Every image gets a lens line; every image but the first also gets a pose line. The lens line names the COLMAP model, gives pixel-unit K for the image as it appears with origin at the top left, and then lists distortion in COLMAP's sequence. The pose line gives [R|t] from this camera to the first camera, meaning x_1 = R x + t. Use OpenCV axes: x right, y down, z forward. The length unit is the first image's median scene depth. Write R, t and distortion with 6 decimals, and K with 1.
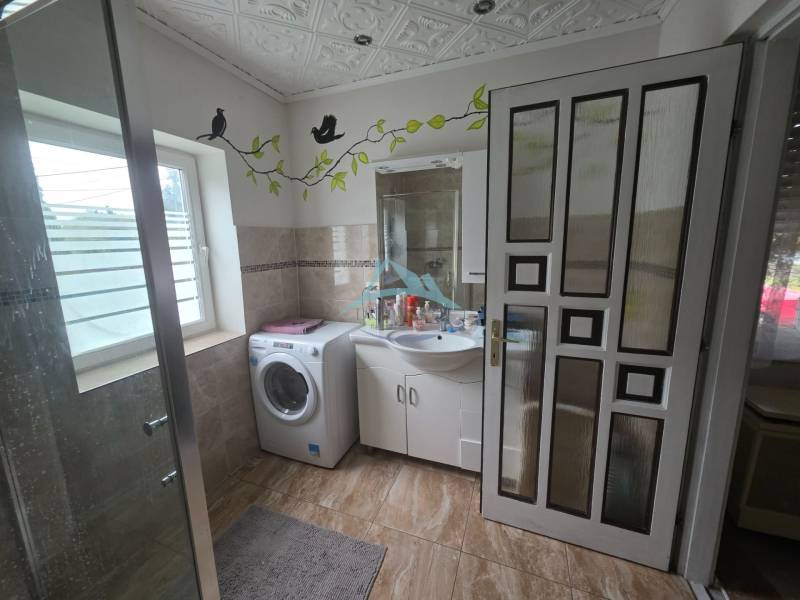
lens RADIAL K [[318.3, 0, 401.2], [0, 318.3, 293.9], [0, 0, 1]] dist [-0.001040, -0.000342]
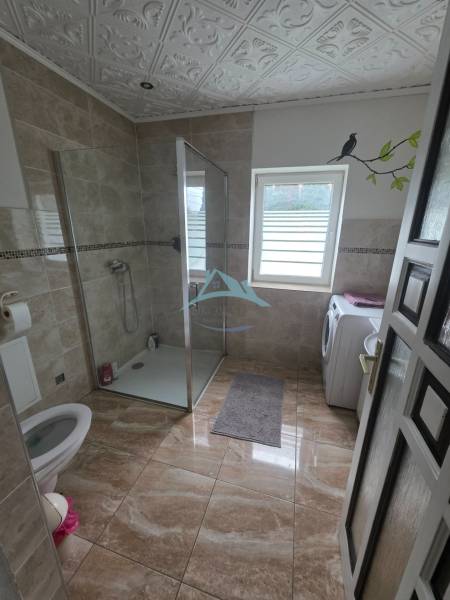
lens RADIAL K [[238.7, 0, 228.7], [0, 238.7, 299.9], [0, 0, 1]] dist [-0.001040, -0.000342]
pose [[0.080619, 0.312067, -0.946634, 0.611505], [-0.182457, 0.938298, 0.293780, -0.094584], [0.979903, 0.149035, 0.132584, 0.415683]]
